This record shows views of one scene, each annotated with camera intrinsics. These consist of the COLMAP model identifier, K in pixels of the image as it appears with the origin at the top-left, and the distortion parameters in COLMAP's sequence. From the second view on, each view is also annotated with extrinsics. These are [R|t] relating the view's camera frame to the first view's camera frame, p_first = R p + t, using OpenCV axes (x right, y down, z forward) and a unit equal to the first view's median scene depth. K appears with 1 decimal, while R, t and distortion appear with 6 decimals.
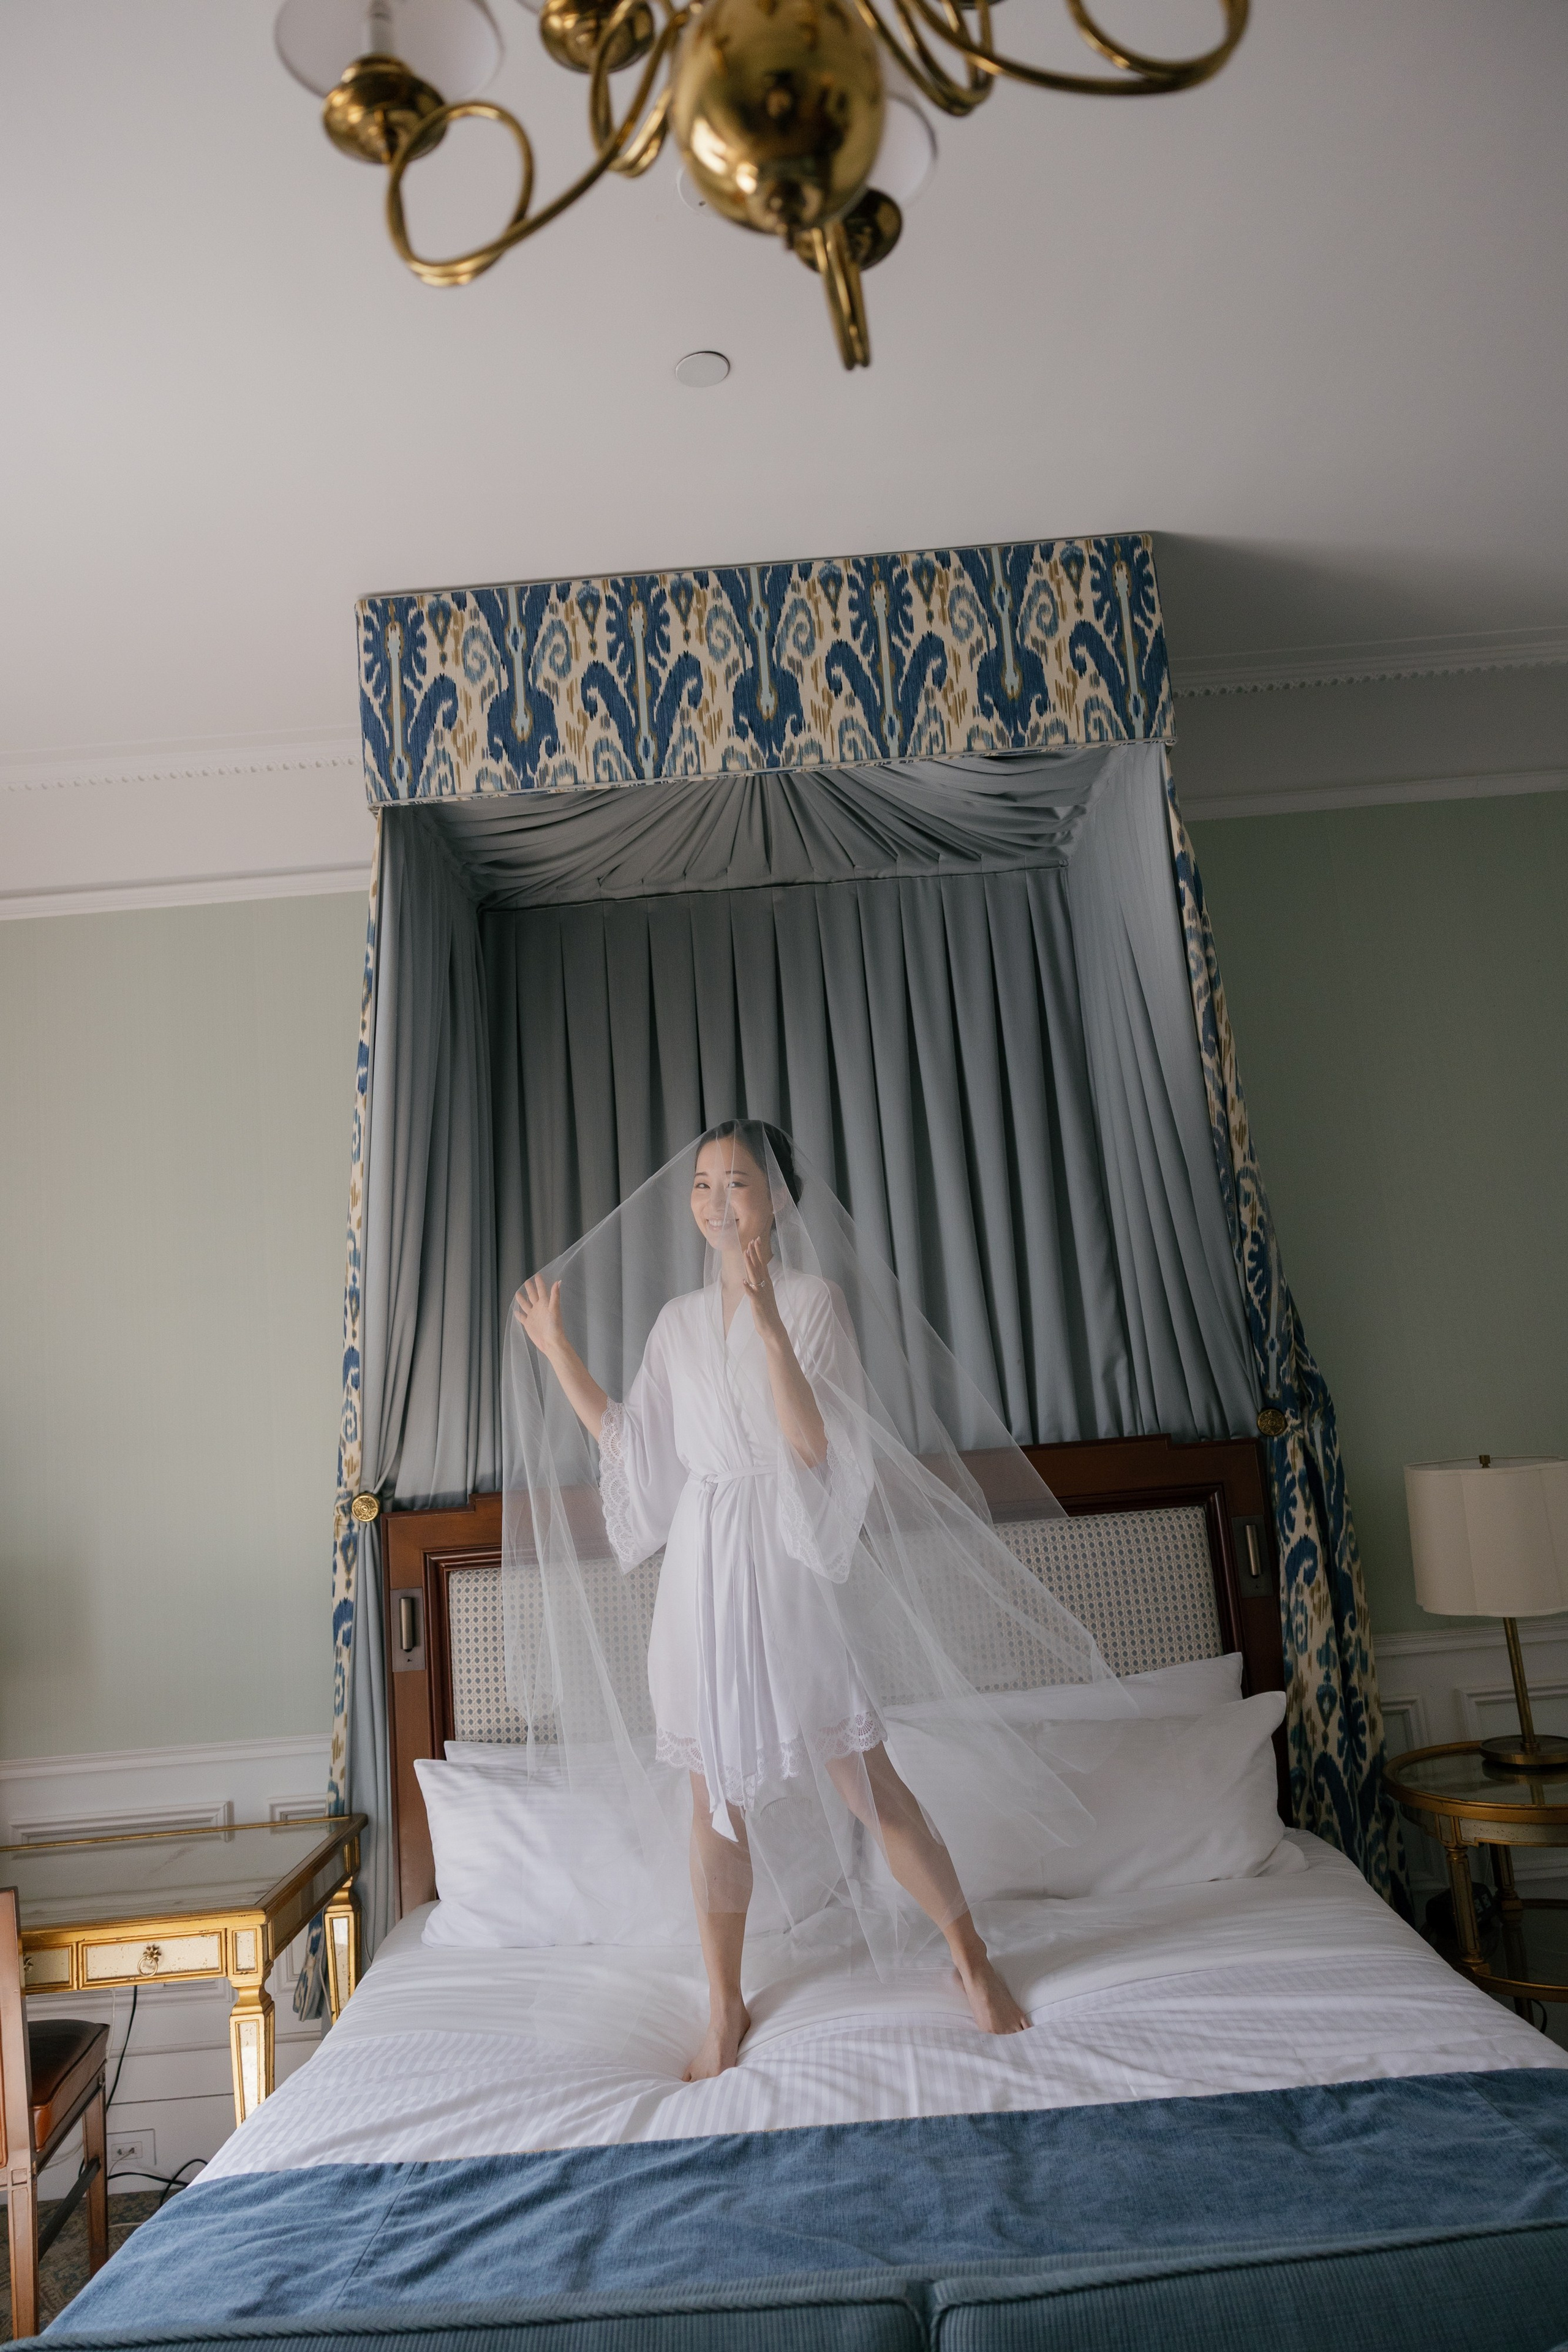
lens RADIAL K [[1591.0, 0, 773.8], [0, 1591.0, 1181.8], [0, 0, 1]] dist [0.006694, -0.001701]
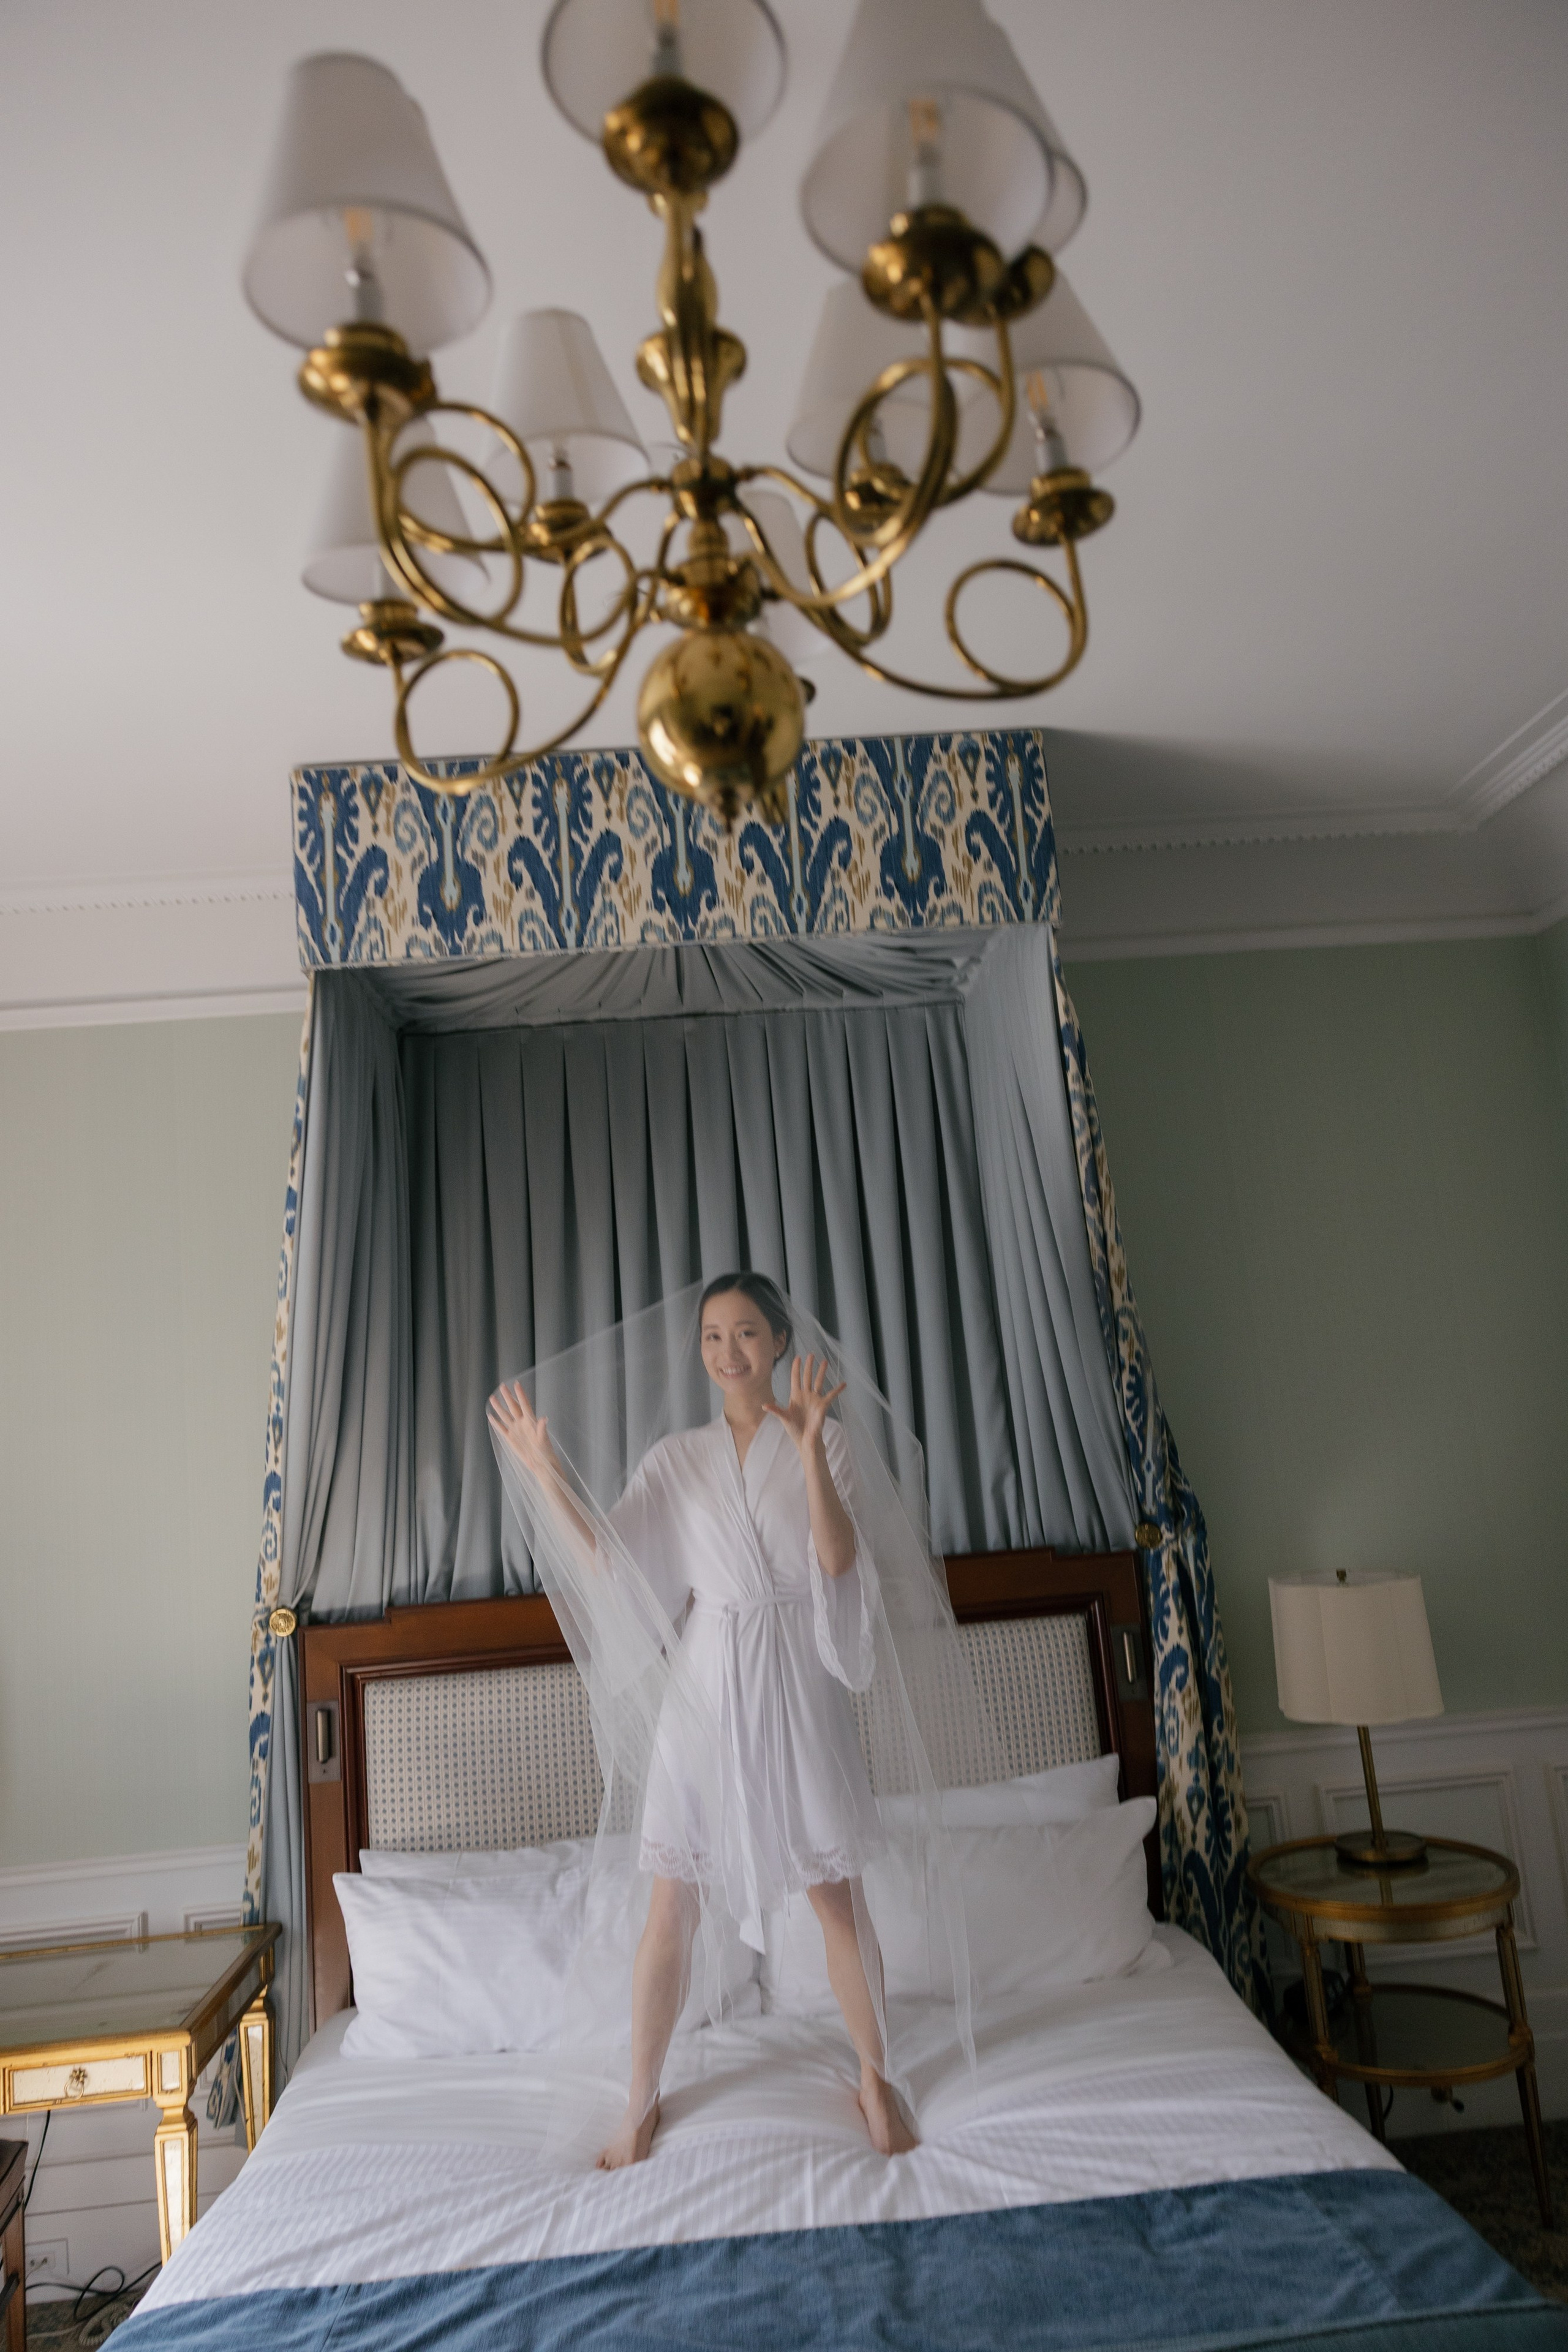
lens RADIAL K [[1591.0, 0, 775.5], [0, 1591.0, 1181.9], [0, 0, 1]] dist [0.006694, -0.001701]
pose [[0.997908, 0.010606, 0.063782, -0.007557], [-0.009963, 0.999896, -0.010390, -0.075980], [-0.063885, 0.009732, 0.997910, -0.054233]]
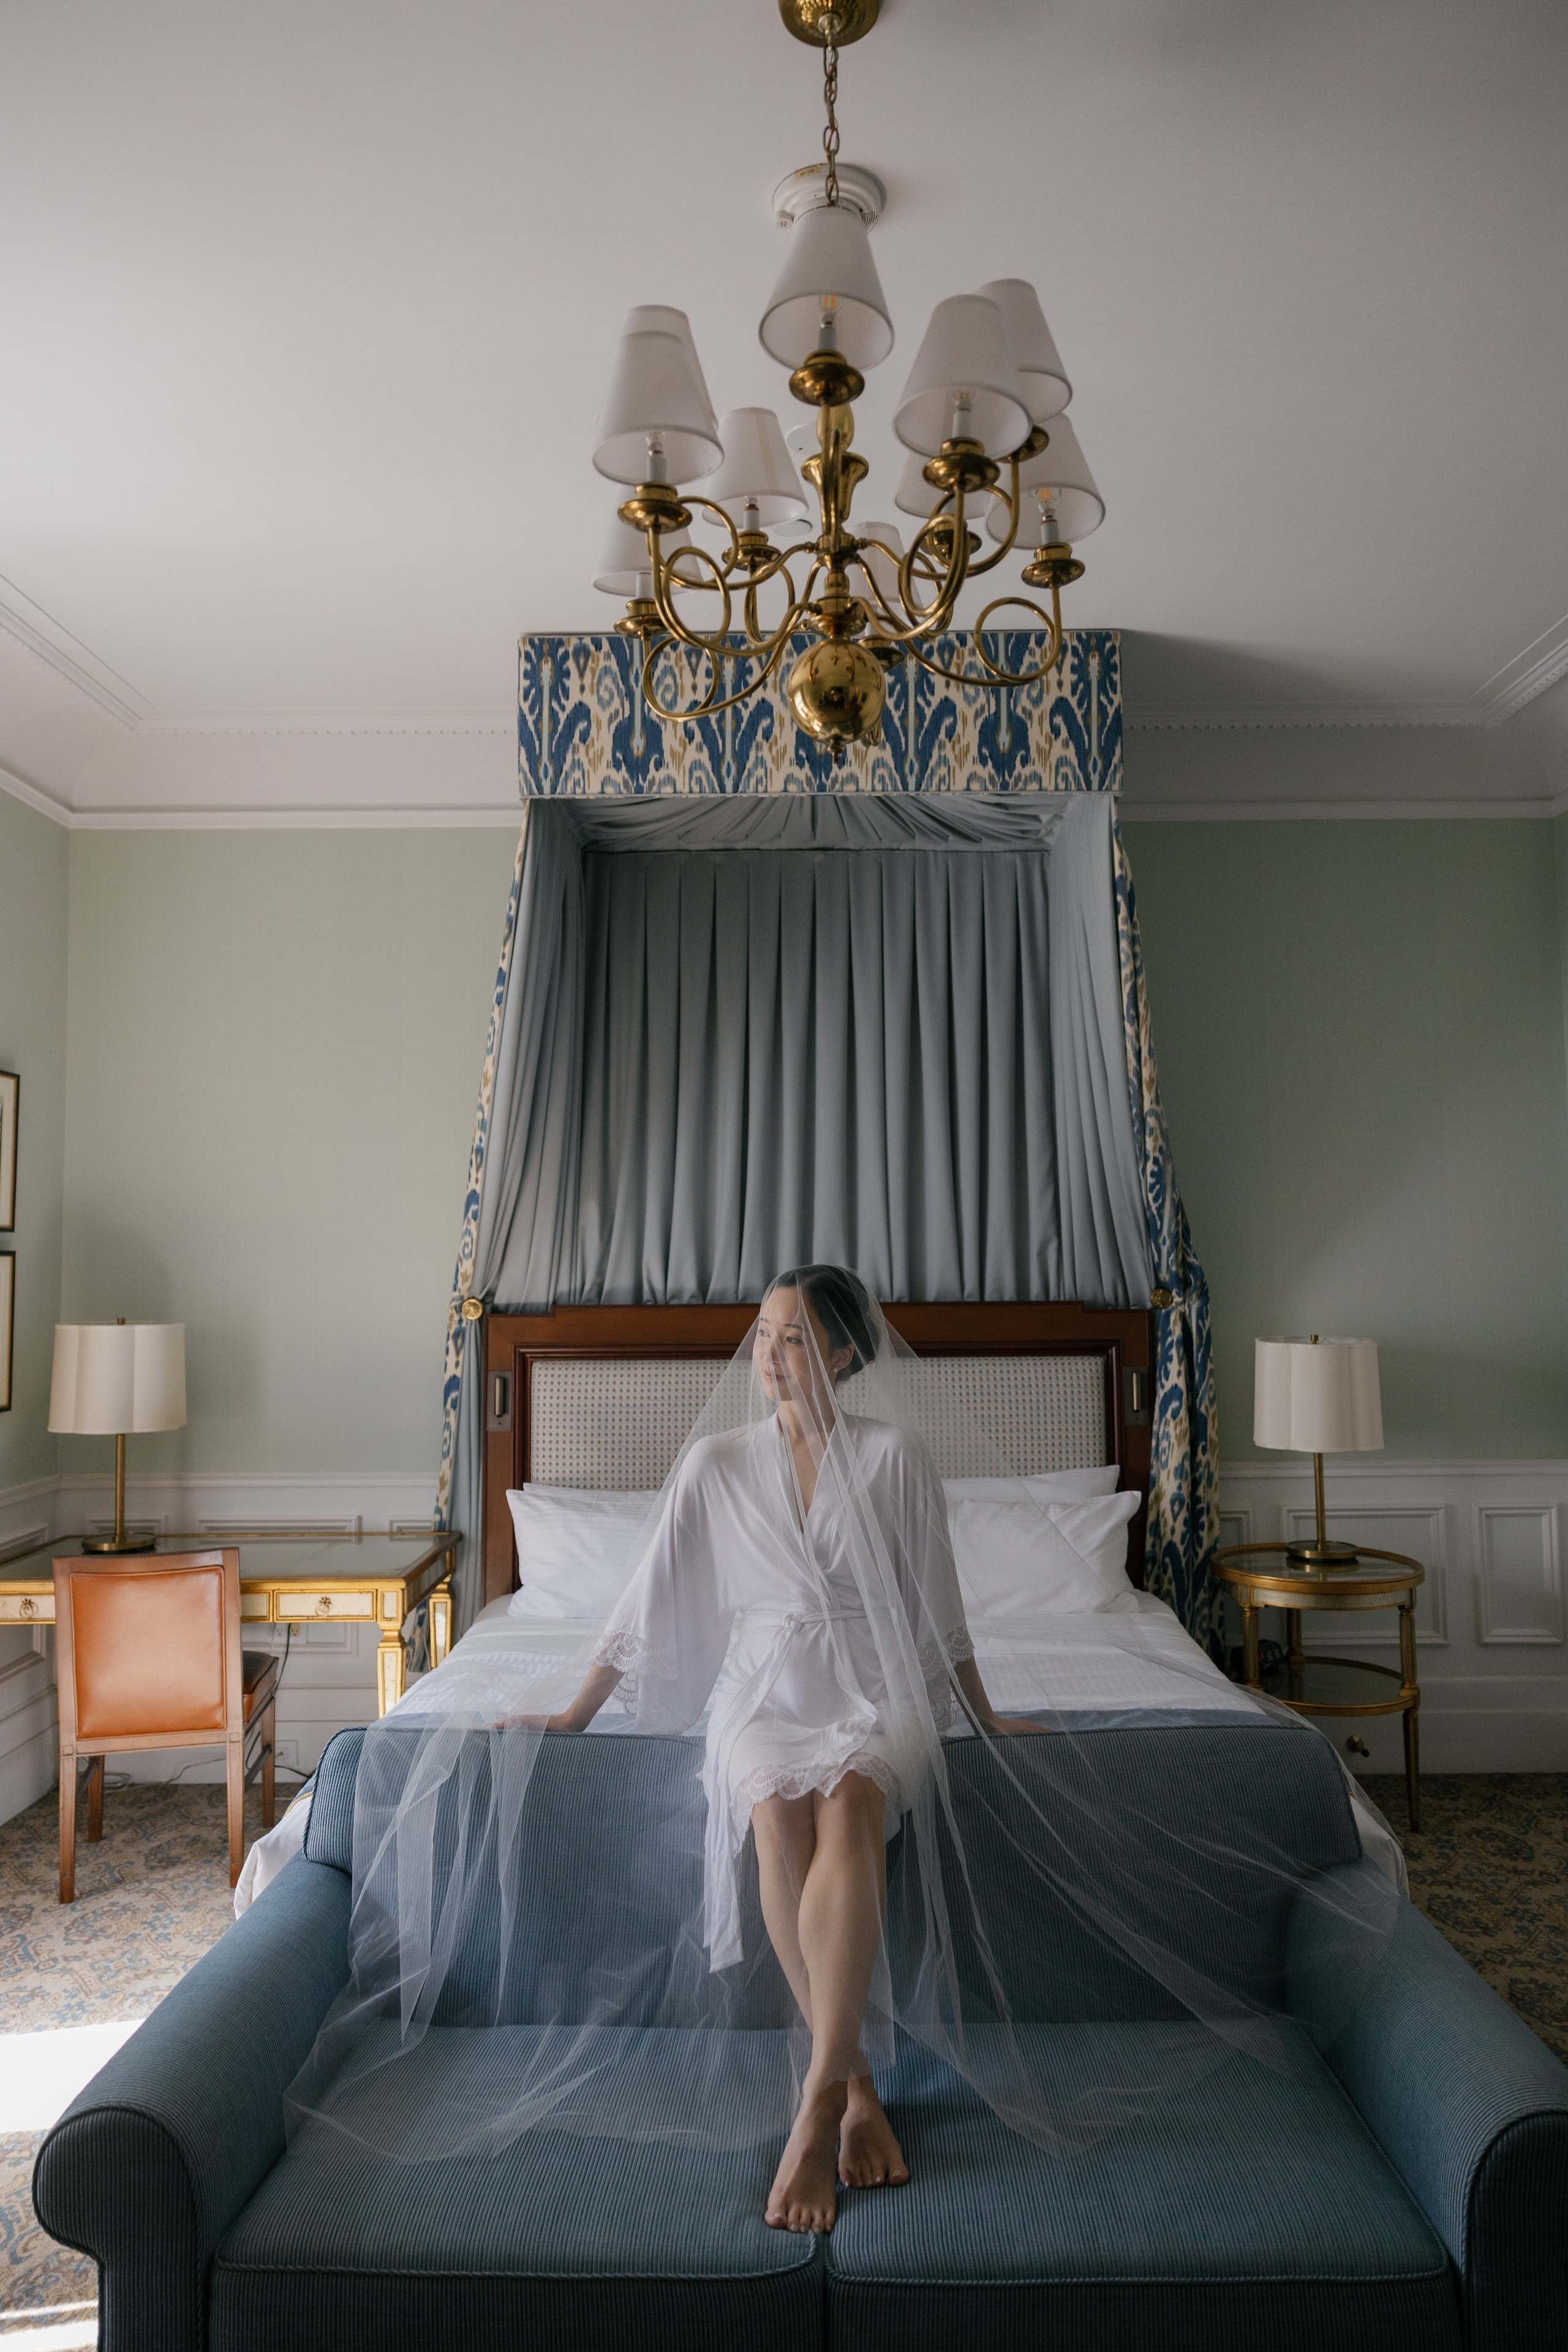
lens RADIAL K [[1591.0, 0, 784.3], [0, 1591.0, 1172.5], [0, 0, 1]] dist [0.006694, -0.001701]
pose [[0.997031, 0.076937, -0.003174, -0.002321], [-0.076282, 0.992486, 0.095664, -0.057106], [0.010510, -0.095138, 0.995409, -0.319629]]
